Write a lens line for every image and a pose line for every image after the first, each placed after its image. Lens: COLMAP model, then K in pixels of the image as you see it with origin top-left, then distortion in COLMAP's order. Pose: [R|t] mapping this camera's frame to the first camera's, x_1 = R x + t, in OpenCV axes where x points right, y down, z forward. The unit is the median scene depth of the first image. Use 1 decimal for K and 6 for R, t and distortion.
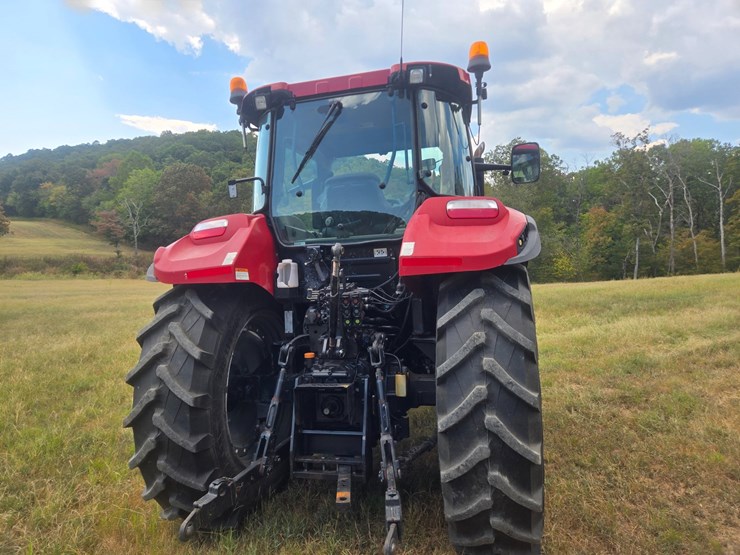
lens RADIAL K [[501.6, 0, 366.4], [0, 501.6, 286.5], [0, 0, 1]] dist [0.070146, -0.045867]
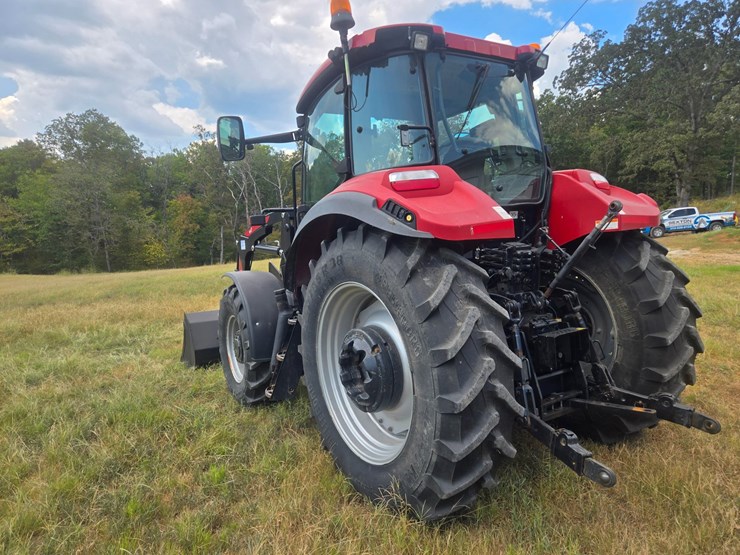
lens RADIAL K [[501.6, 0, 366.8], [0, 501.6, 291.7], [0, 0, 1]] dist [0.070146, -0.045867]
pose [[0.674650, -0.069749, 0.734835, -0.600237], [0.045057, 0.997560, 0.053320, 0.015729], [-0.736761, -0.002863, 0.676147, 0.288159]]
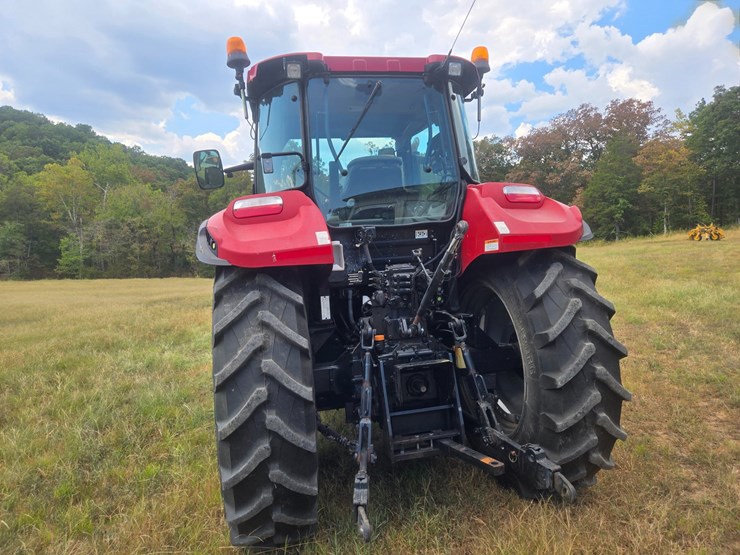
lens RADIAL K [[505.3, 0, 364.4], [0, 505.3, 279.3], [0, 0, 1]] dist [0.069205, -0.042332]
pose [[0.887737, -0.035174, 0.459005, -0.329461], [0.039015, 0.999238, 0.001115, 0.011618], [-0.458694, 0.016918, 0.888433, 0.076853]]
